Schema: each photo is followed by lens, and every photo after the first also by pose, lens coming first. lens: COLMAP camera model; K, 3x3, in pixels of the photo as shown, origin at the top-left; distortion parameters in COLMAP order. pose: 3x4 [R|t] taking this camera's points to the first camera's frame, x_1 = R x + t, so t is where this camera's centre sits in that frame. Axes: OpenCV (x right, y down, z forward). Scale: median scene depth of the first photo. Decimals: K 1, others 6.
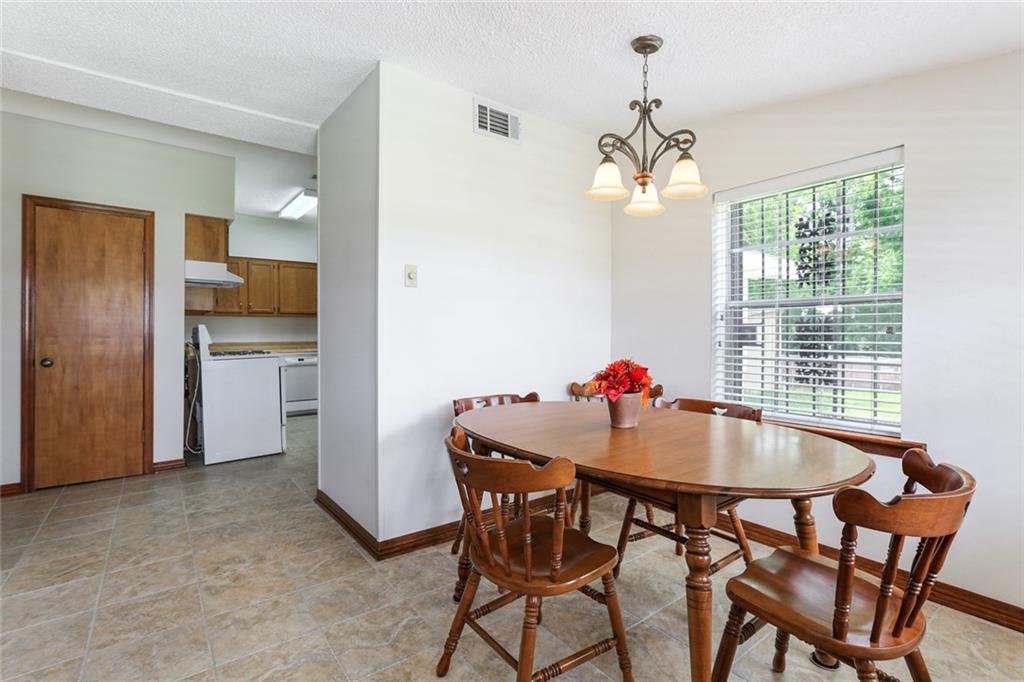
lens RADIAL K [[473.7, 0, 517.6], [0, 473.7, 336.3], [0, 0, 1]] dist [-0.019827, 0.004642]
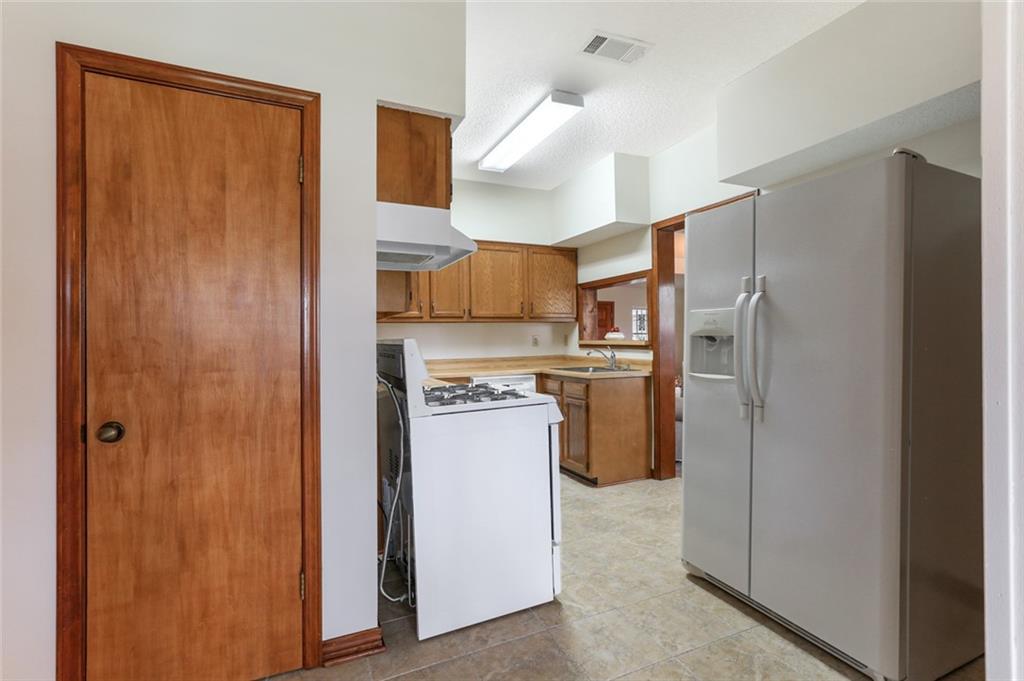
lens RADIAL K [[473.7, 0, 508.1], [0, 473.7, 340.0], [0, 0, 1]] dist [-0.019827, 0.004642]
pose [[0.966332, -0.009051, -0.257141, -0.505919], [0.008539, 0.999959, -0.003105, -0.023332], [0.257158, 0.000804, 0.966369, 0.633885]]
